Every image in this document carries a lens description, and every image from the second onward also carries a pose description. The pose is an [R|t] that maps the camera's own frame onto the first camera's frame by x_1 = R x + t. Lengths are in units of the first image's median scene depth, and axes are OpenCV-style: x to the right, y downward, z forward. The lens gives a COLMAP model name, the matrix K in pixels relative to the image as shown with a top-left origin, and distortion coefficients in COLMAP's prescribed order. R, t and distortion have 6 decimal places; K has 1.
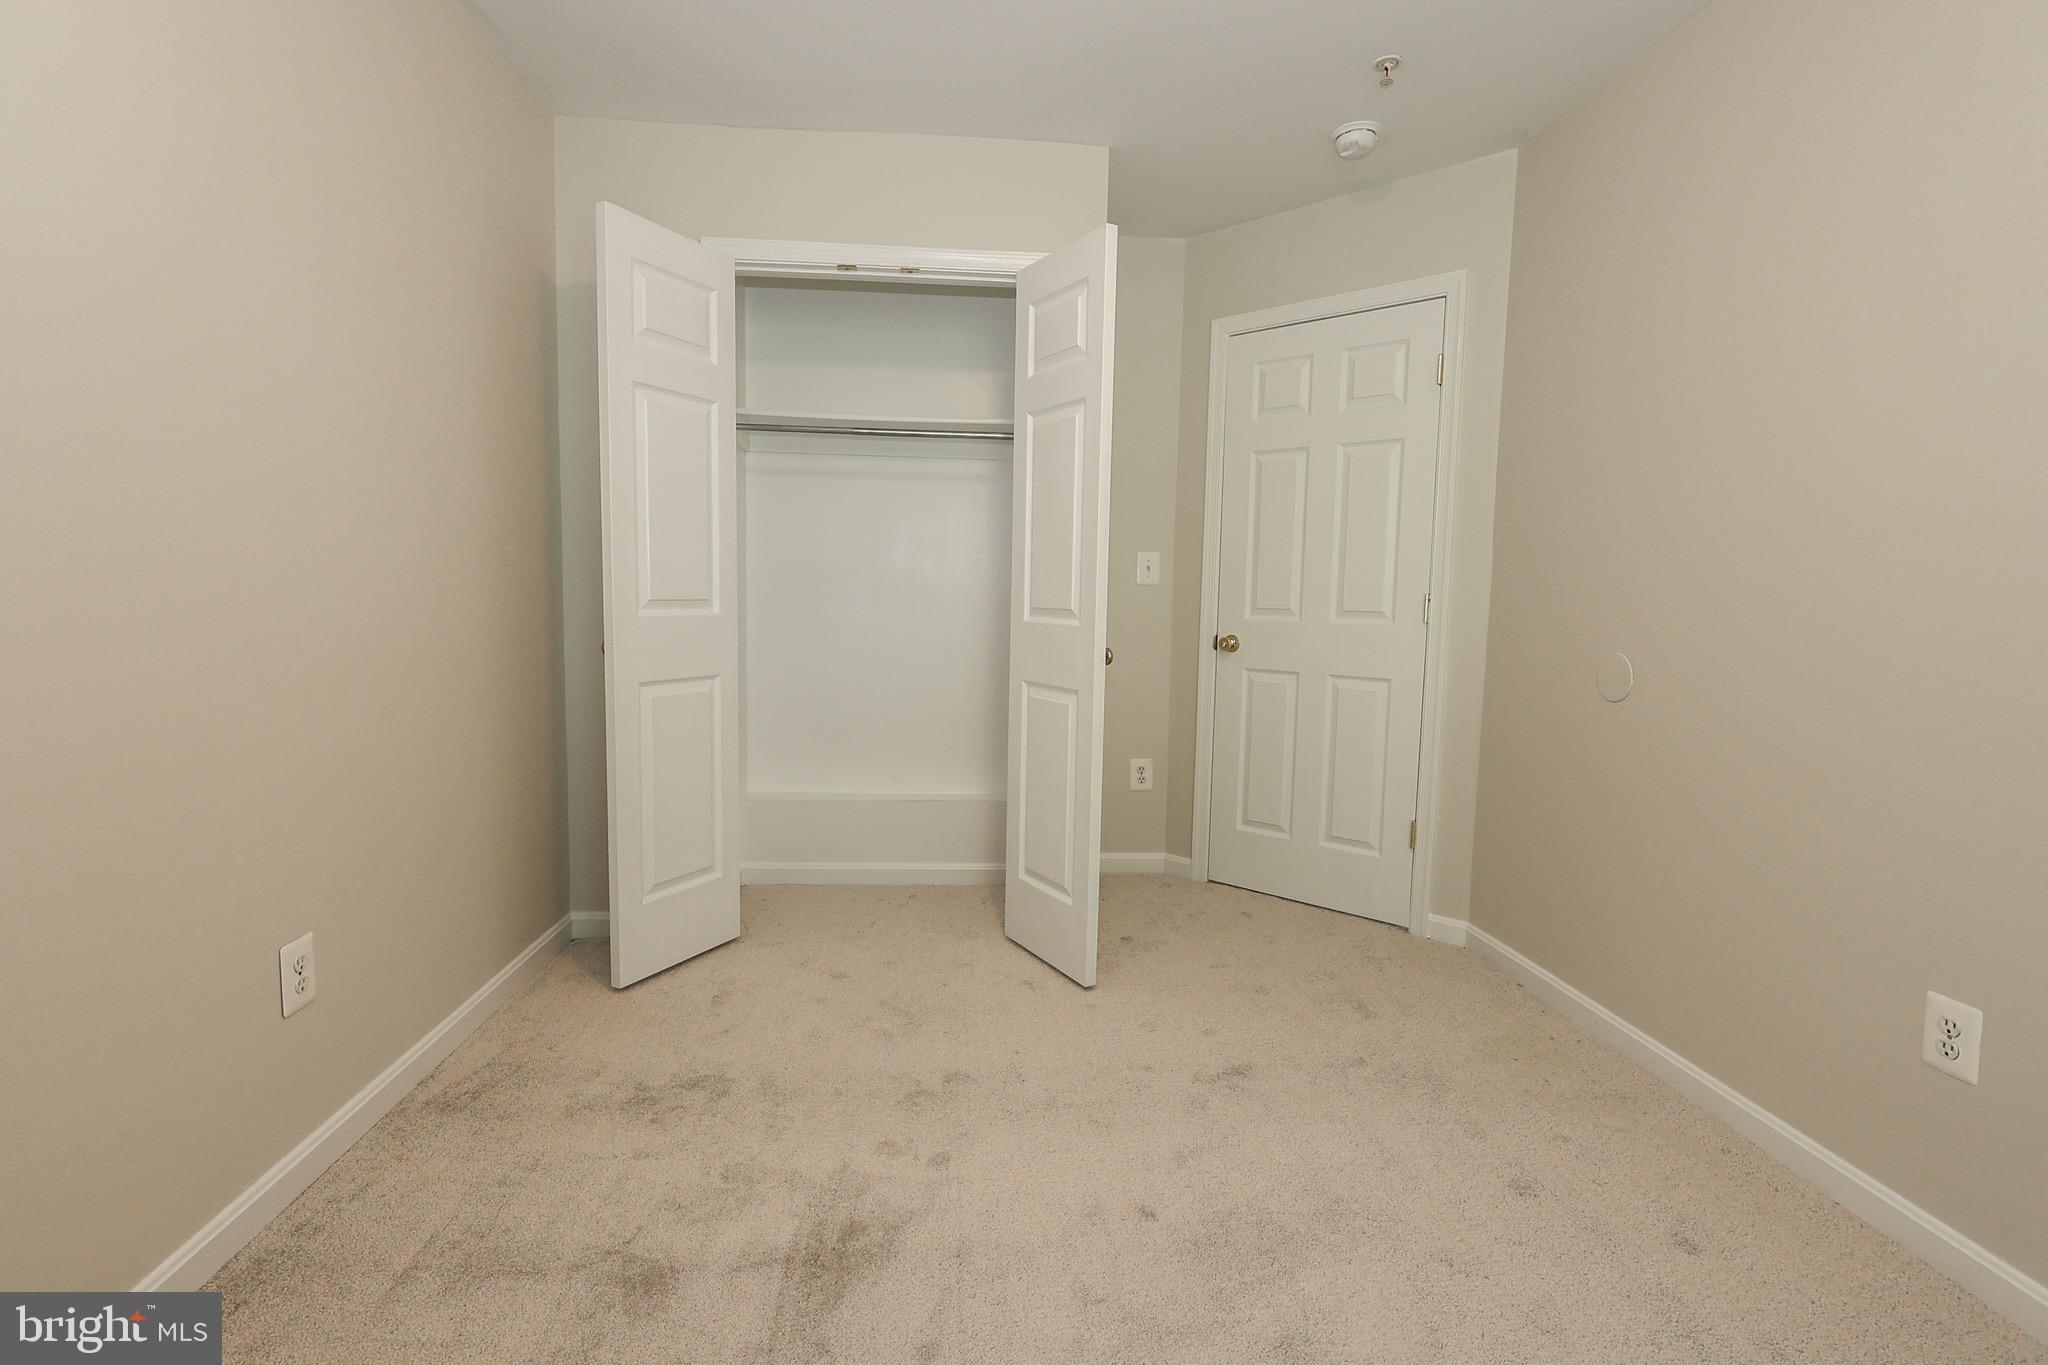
lens RADIAL K [[939.8, 0, 1017.5], [0, 939.8, 679.7], [0, 0, 1]] dist [-0.006093, 0.002491]
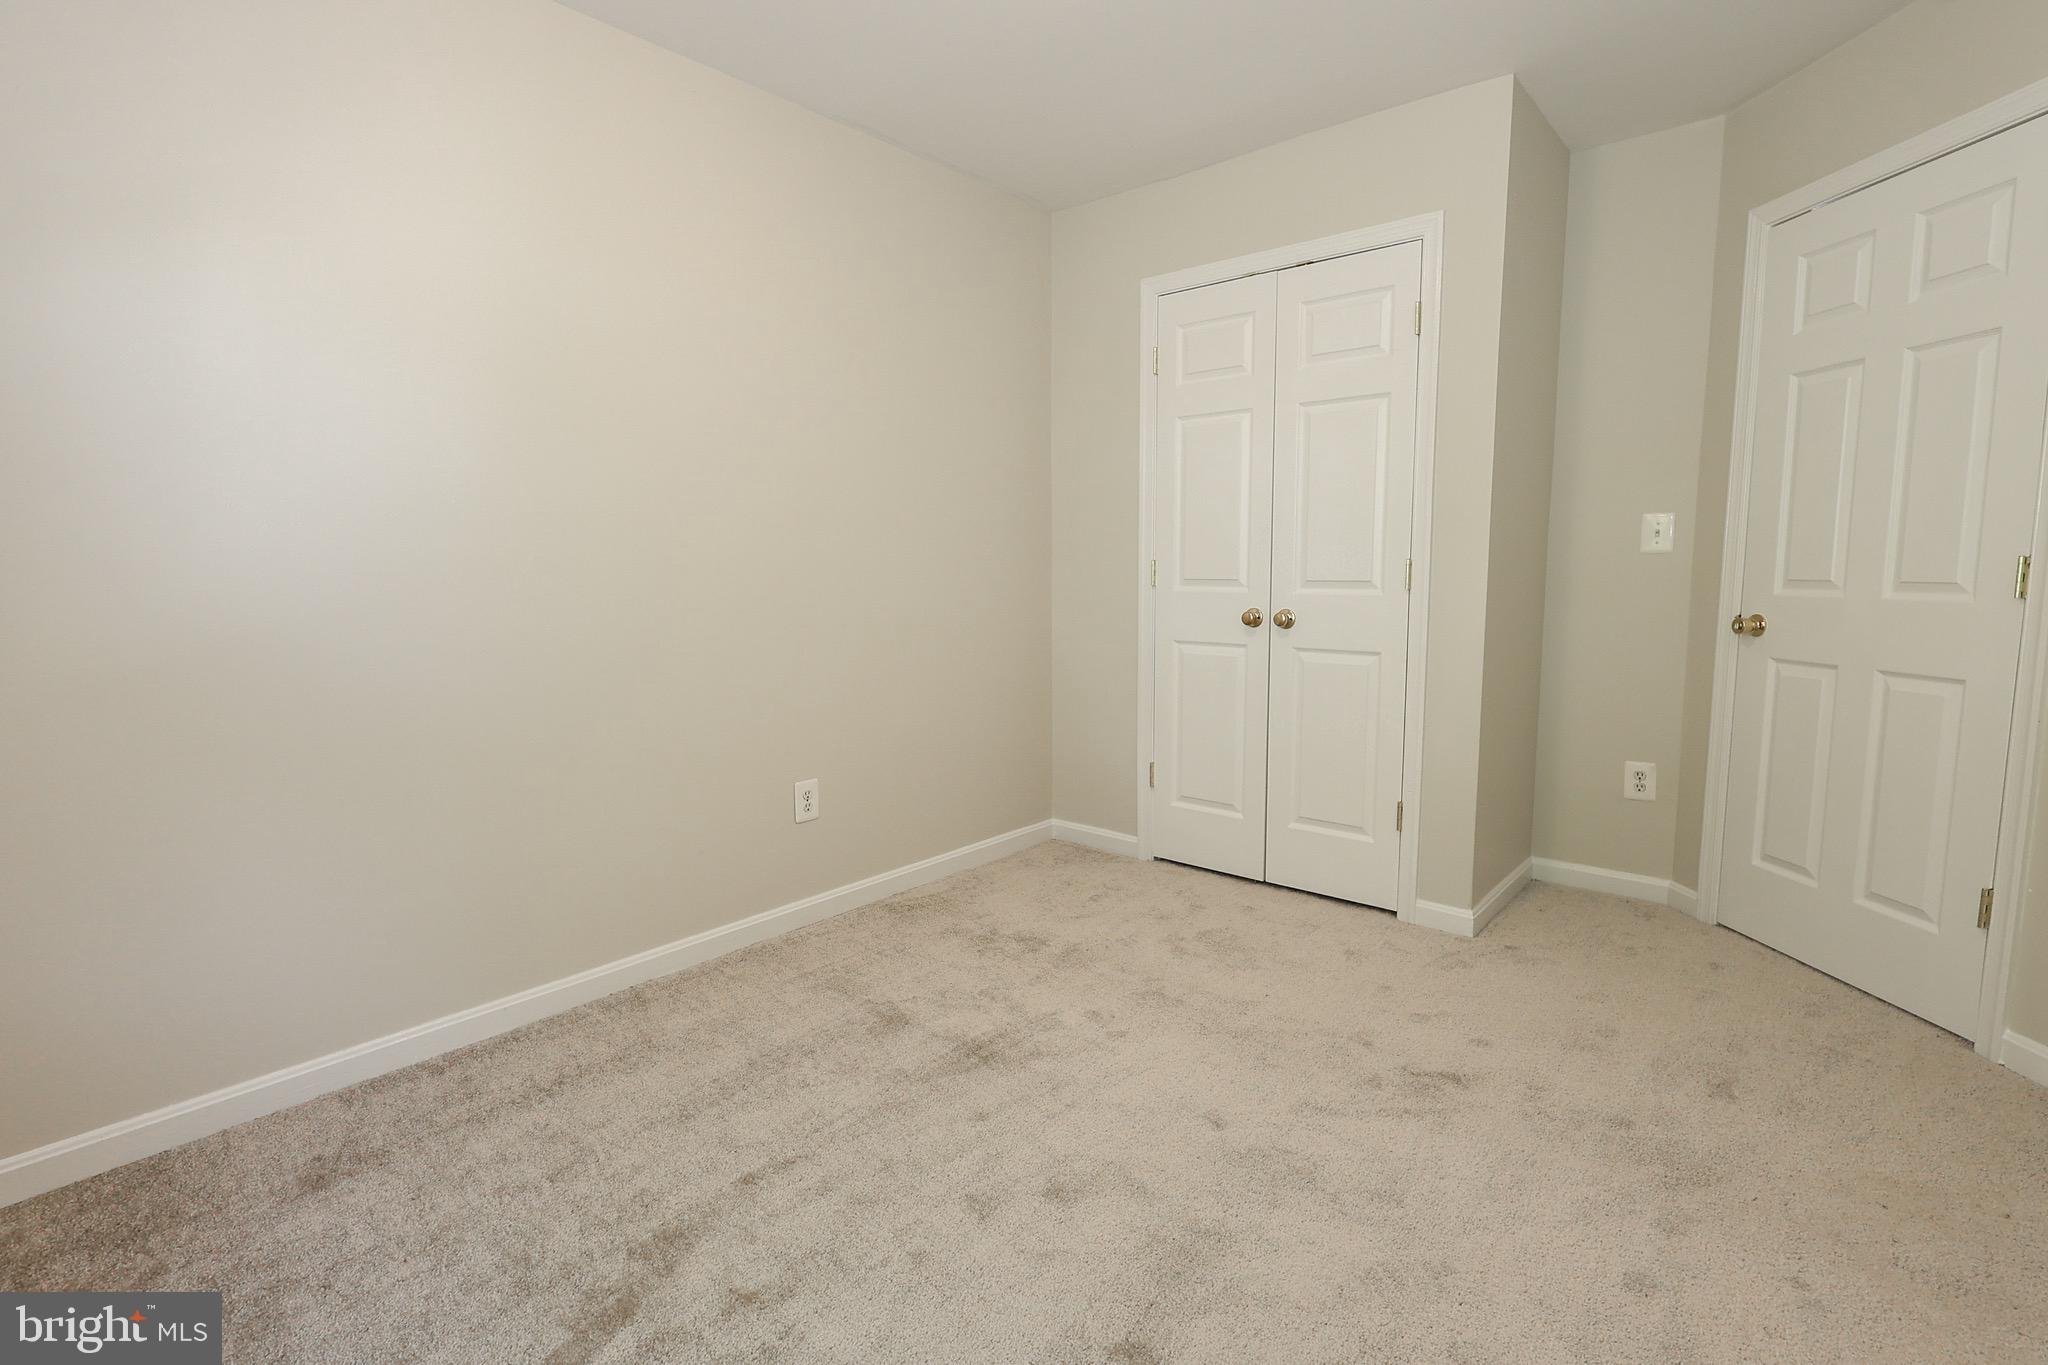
lens RADIAL K [[967.9, 0, 1021.6], [0, 967.9, 675.2], [0, 0, 1]] dist [-0.005030, 0.002235]
pose [[0.709007, 0.055430, -0.703020, 0.422303], [-0.044994, 0.998431, 0.033345, 0.003670], [0.703765, 0.007990, 0.710388, 0.005383]]
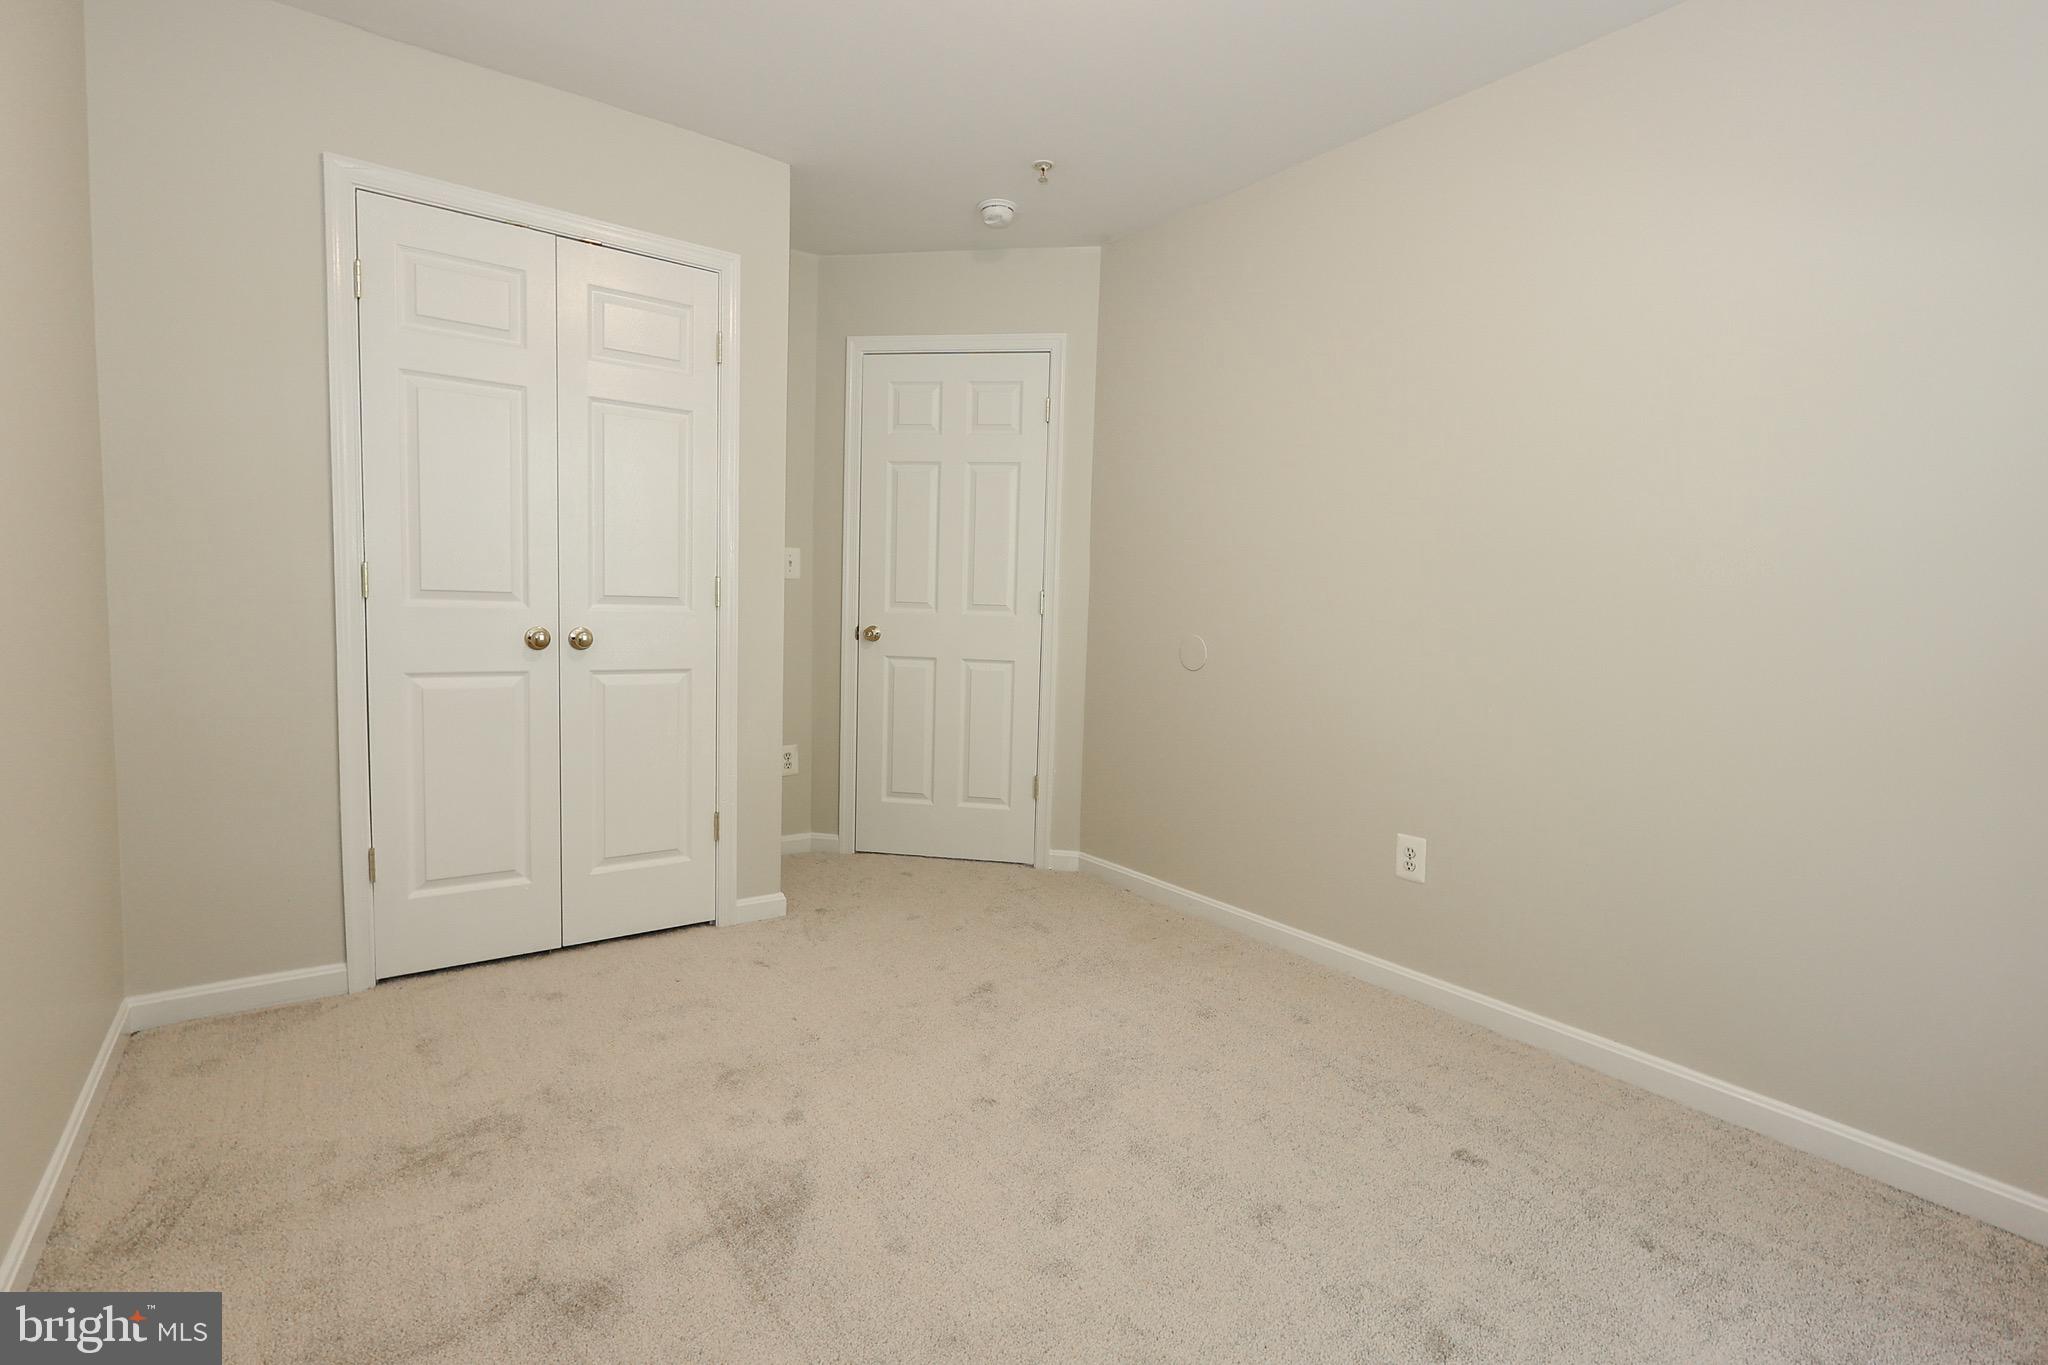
lens RADIAL K [[939.8, 0, 1025.4], [0, 939.8, 678.7], [0, 0, 1]] dist [-0.006093, 0.002491]
pose [[0.841588, -0.038668, 0.538735, -0.254132], [0.035290, 0.999239, 0.016591, 0.002655], [-0.538966, 0.005049, 0.842312, -0.028047]]
